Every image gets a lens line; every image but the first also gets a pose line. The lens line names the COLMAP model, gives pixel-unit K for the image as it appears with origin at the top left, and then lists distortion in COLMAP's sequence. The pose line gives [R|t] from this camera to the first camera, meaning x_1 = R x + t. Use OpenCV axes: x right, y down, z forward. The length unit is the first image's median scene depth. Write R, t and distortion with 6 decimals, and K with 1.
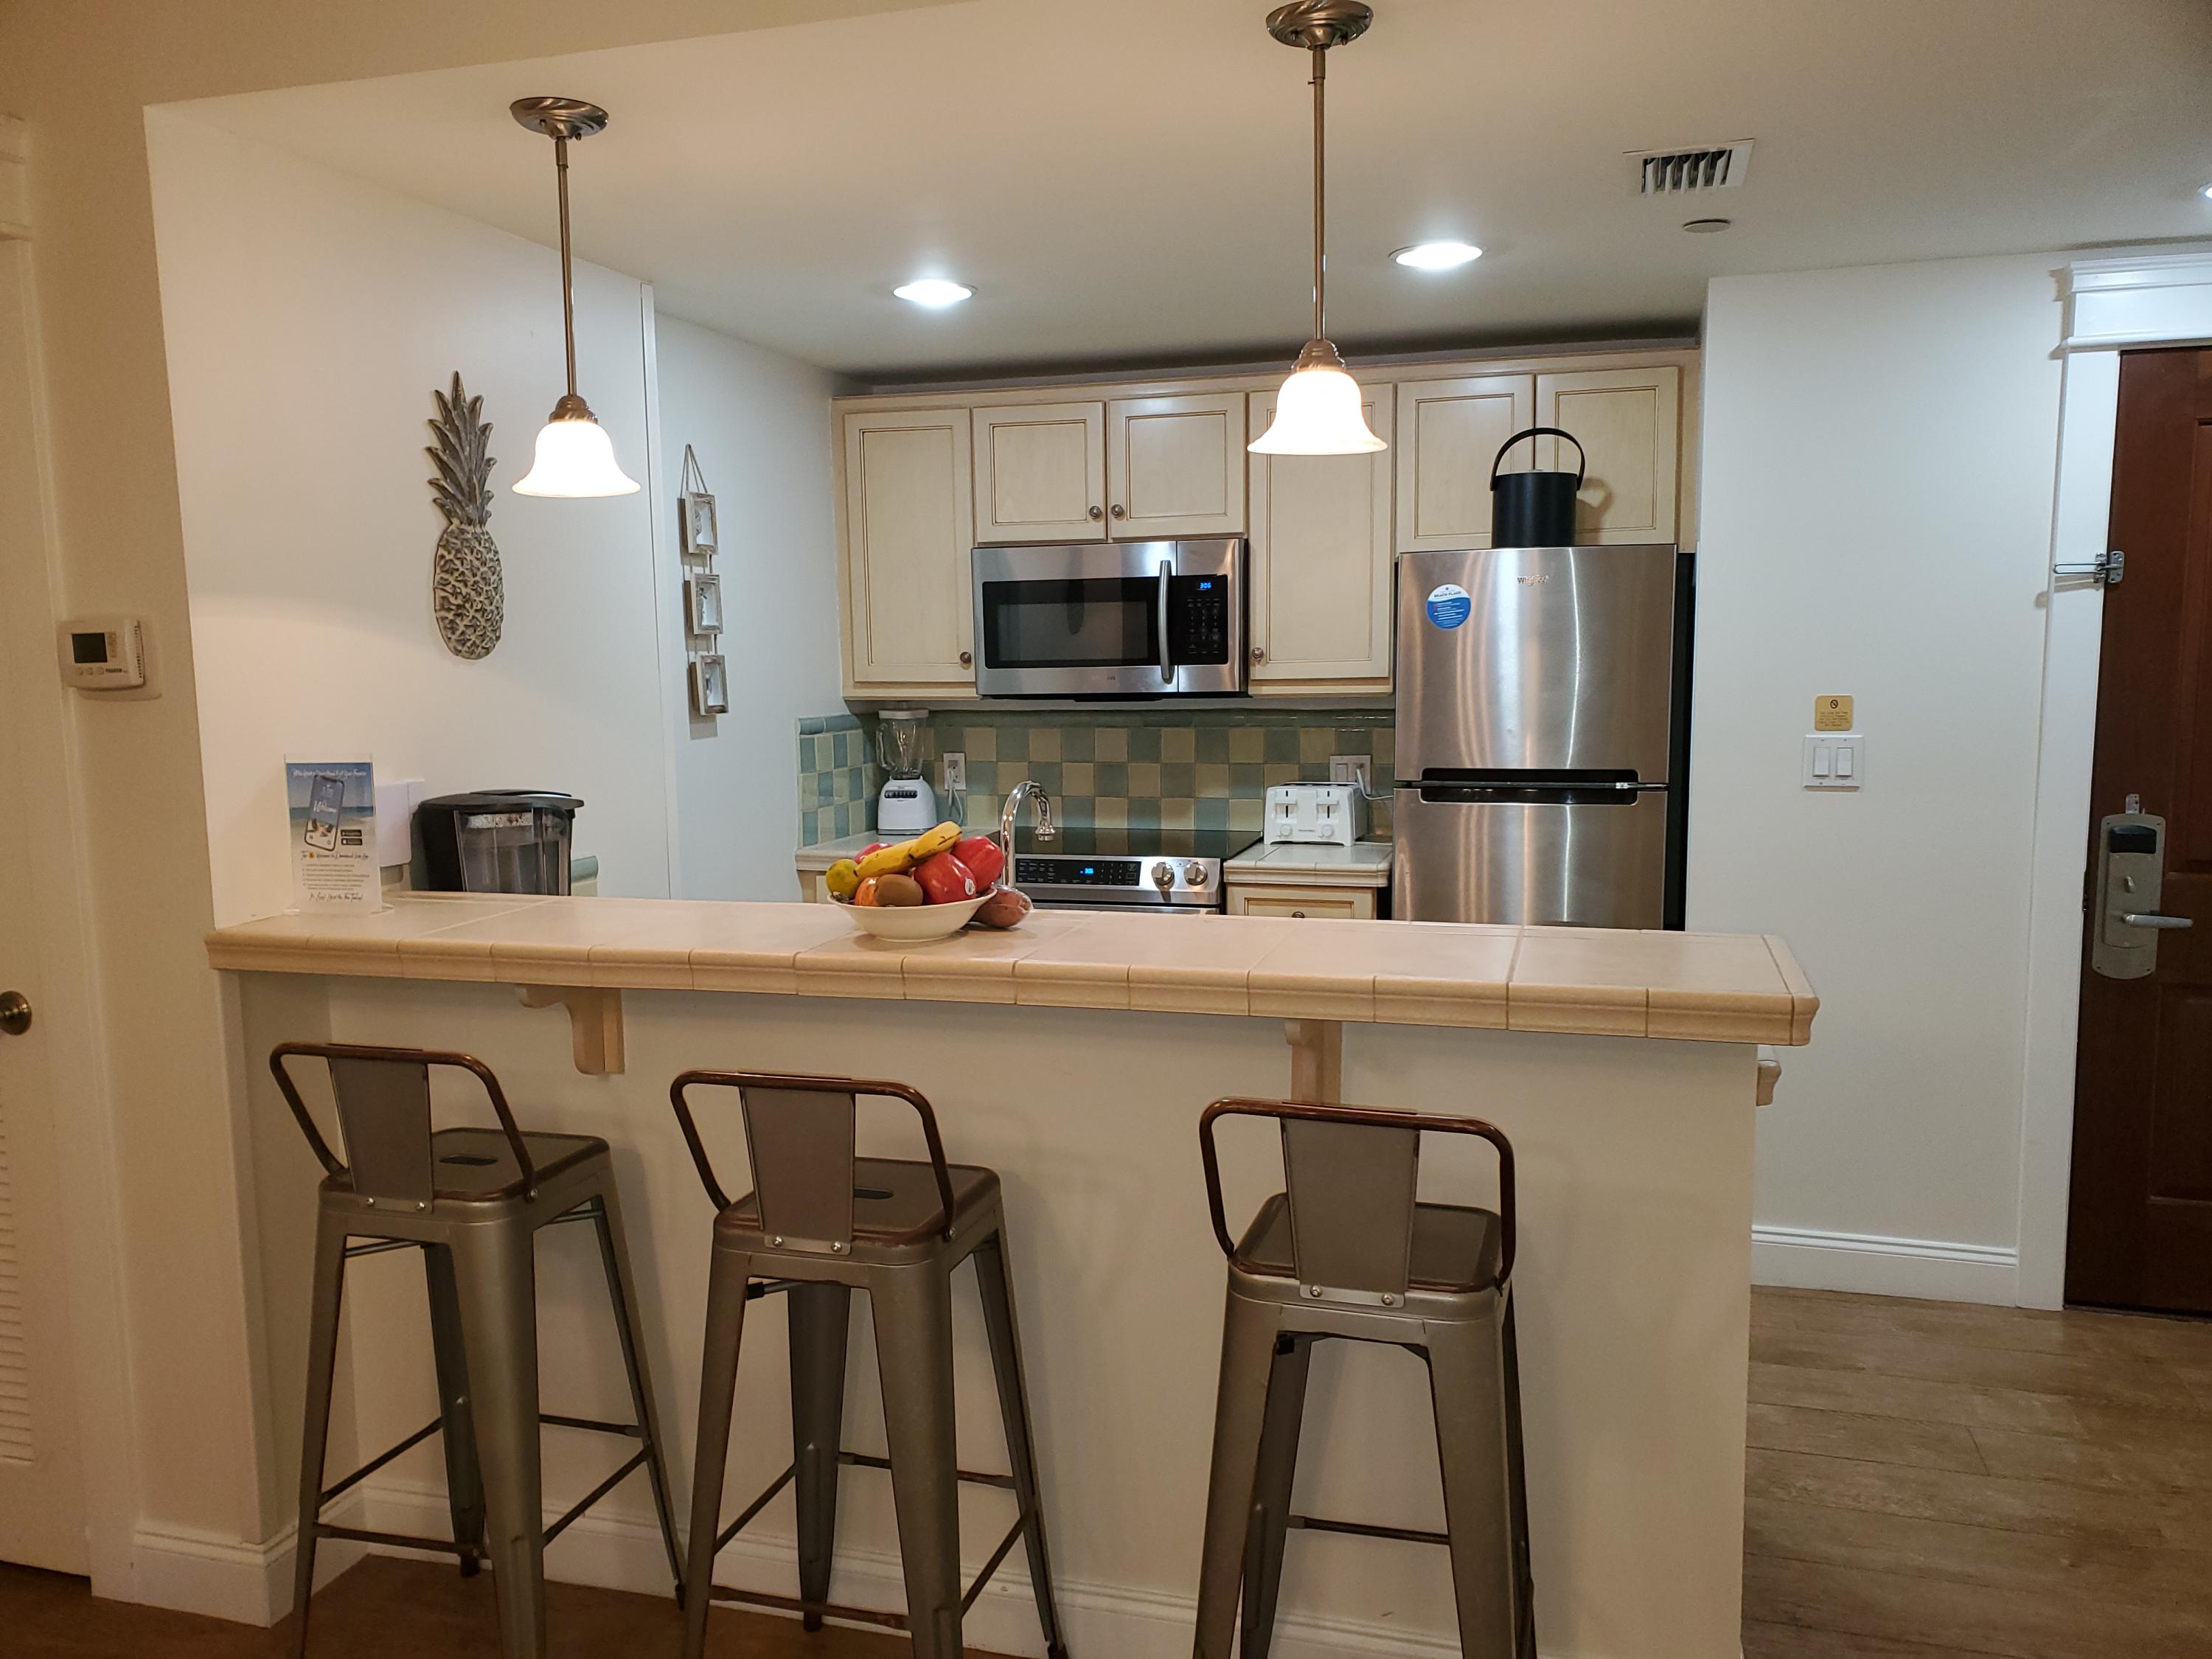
lens RADIAL K [[1702.3, 0, 1106.0], [0, 1702.3, 829.5], [0, 0, 1]] dist [0.090773, -0.002521]
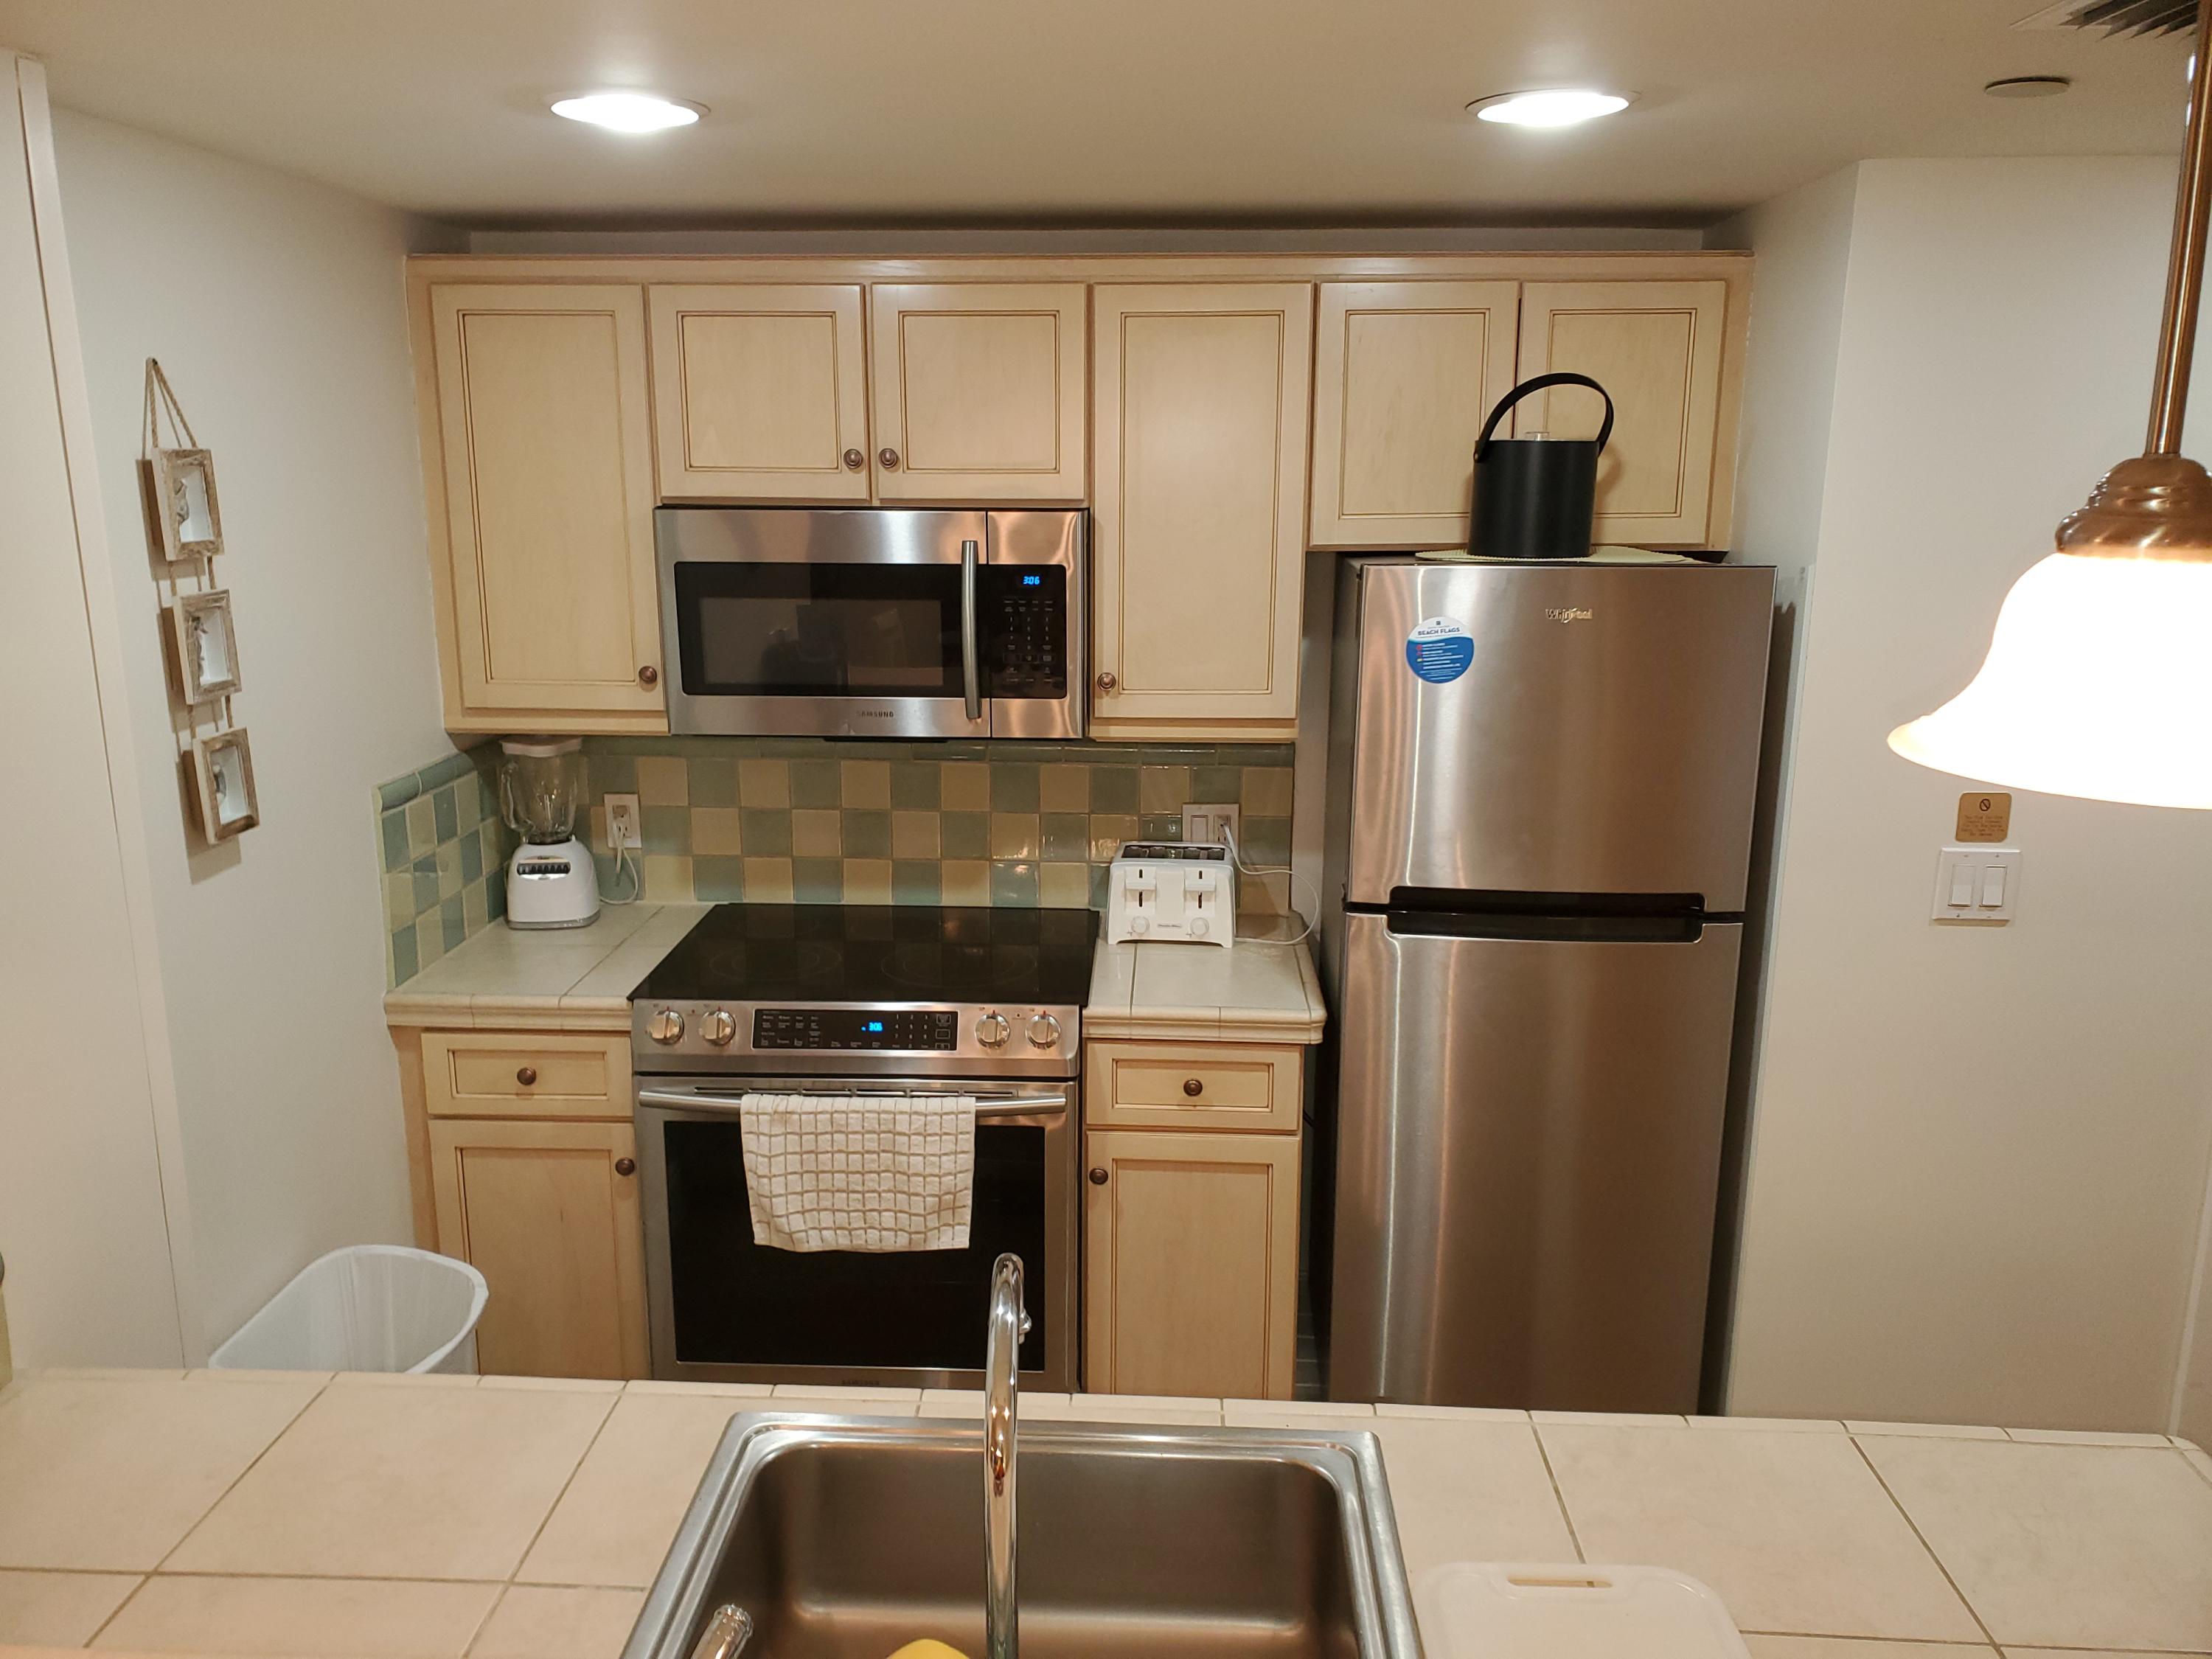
lens RADIAL K [[1750.8, 0, 1106.0], [0, 1750.8, 829.5], [0, 0, 1]] dist [0.096615, -0.084188]
pose [[0.970753, -0.035120, 0.237497, -0.079290], [0.009950, 0.994278, 0.106357, -0.118618], [-0.239873, -0.100883, 0.965548, 0.321517]]
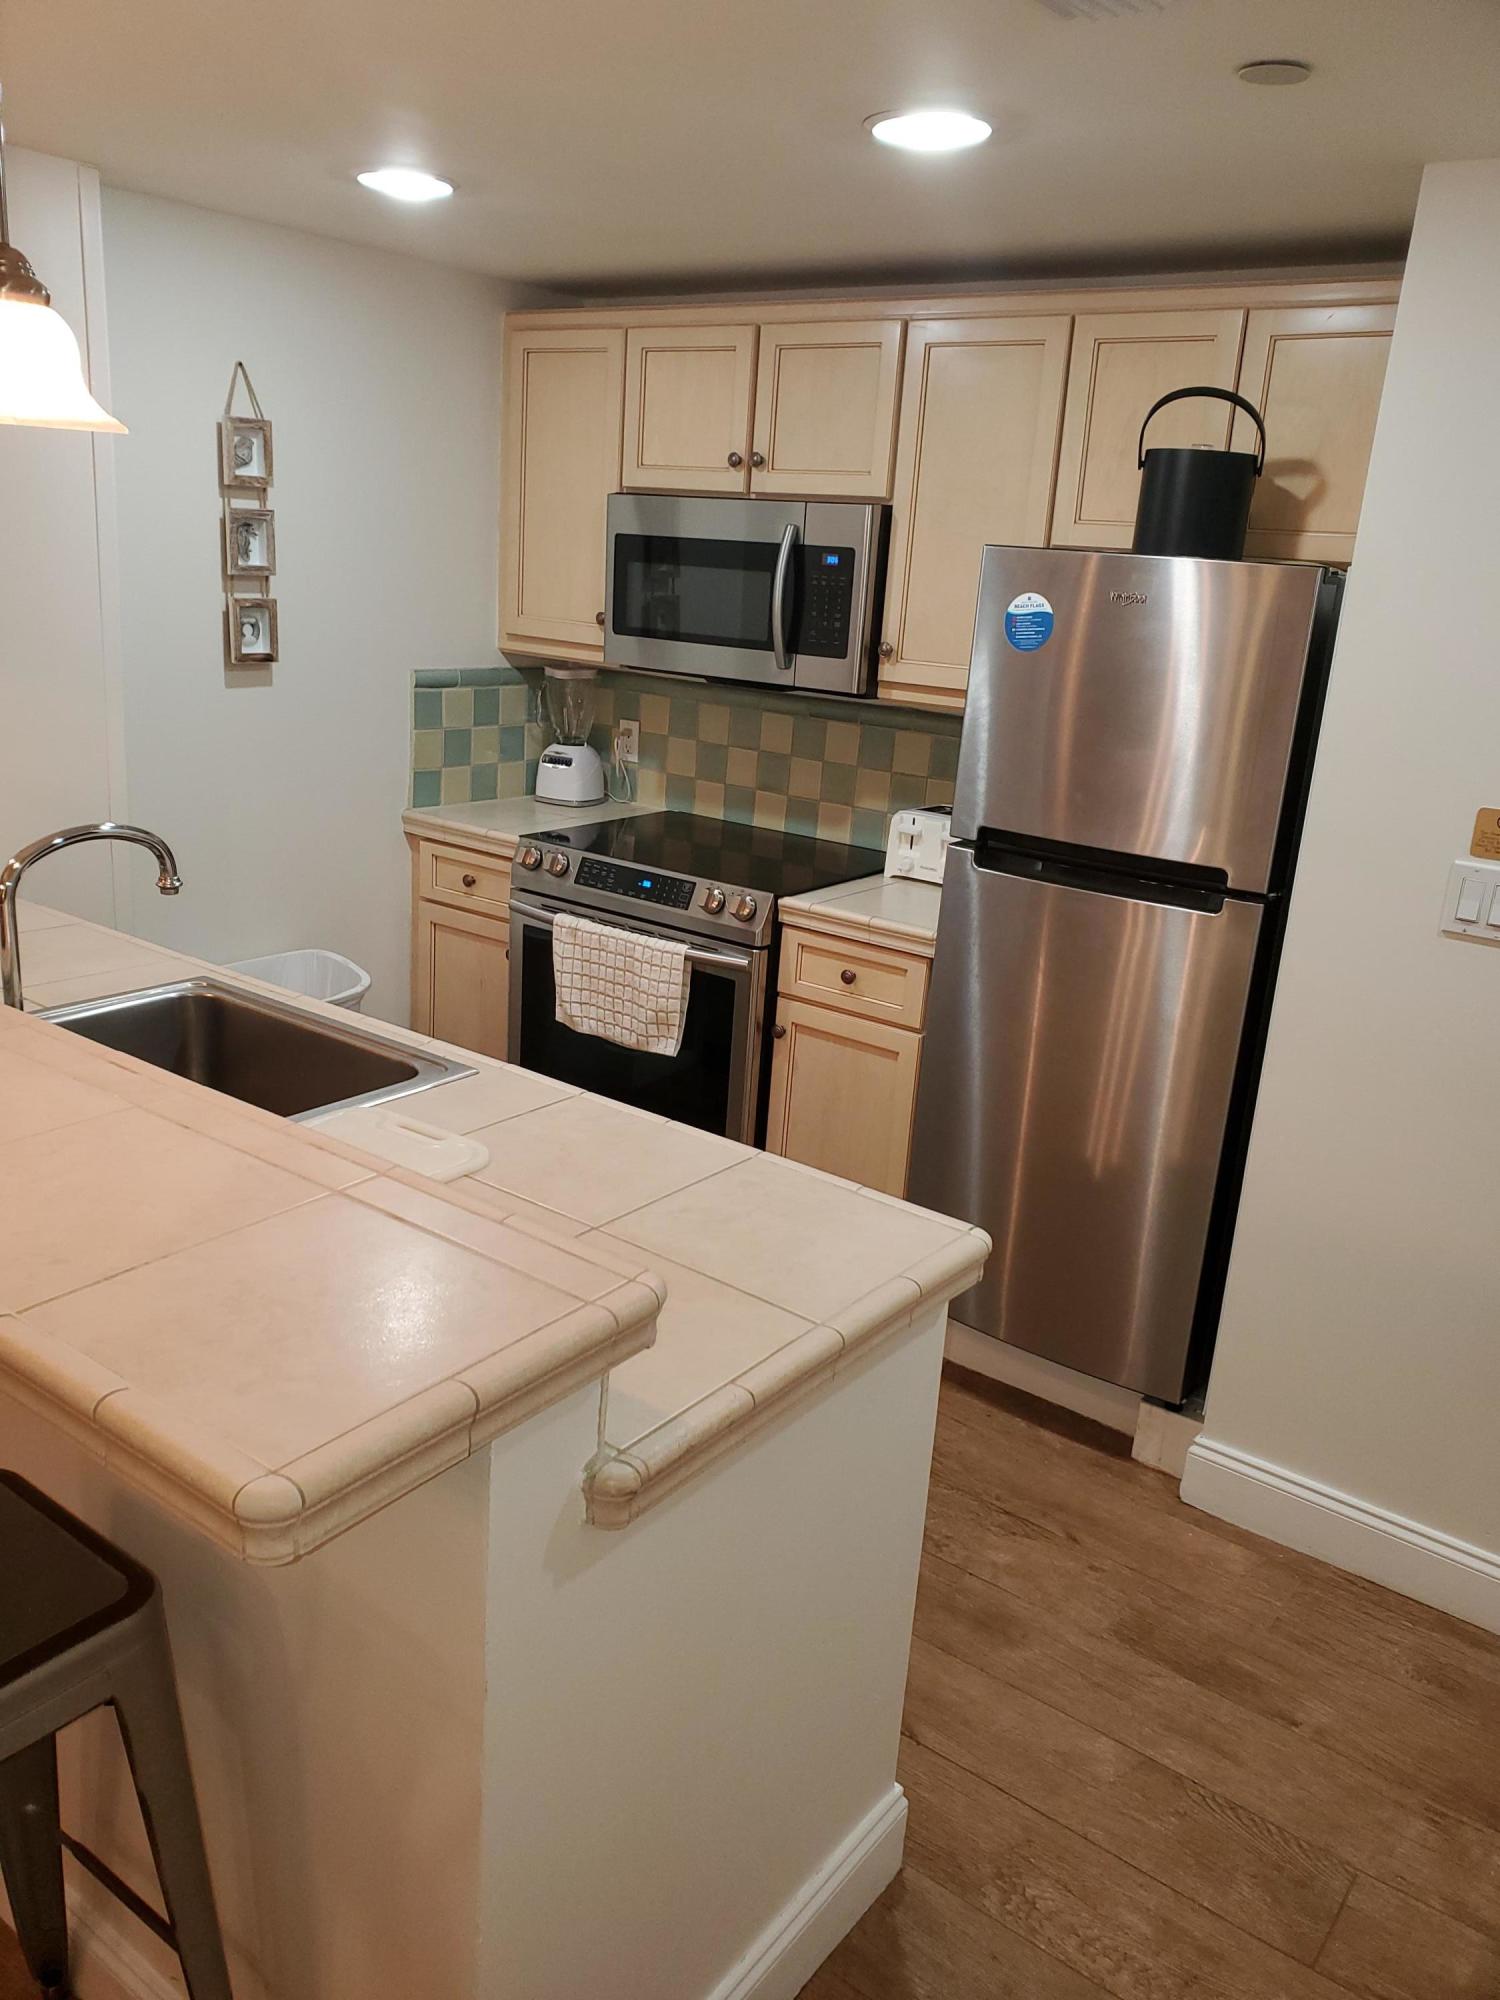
lens RADIAL K [[1564.2, 0, 673.8], [0, 1564.2, 1010.5], [0, 0, 1]] dist [0.011130, -0.009545]
pose [[0.927280, 0.176160, -0.330332, 0.275499], [-0.115199, 0.973825, 0.195944, -0.069778], [0.356204, -0.143641, 0.923302, 0.235412]]
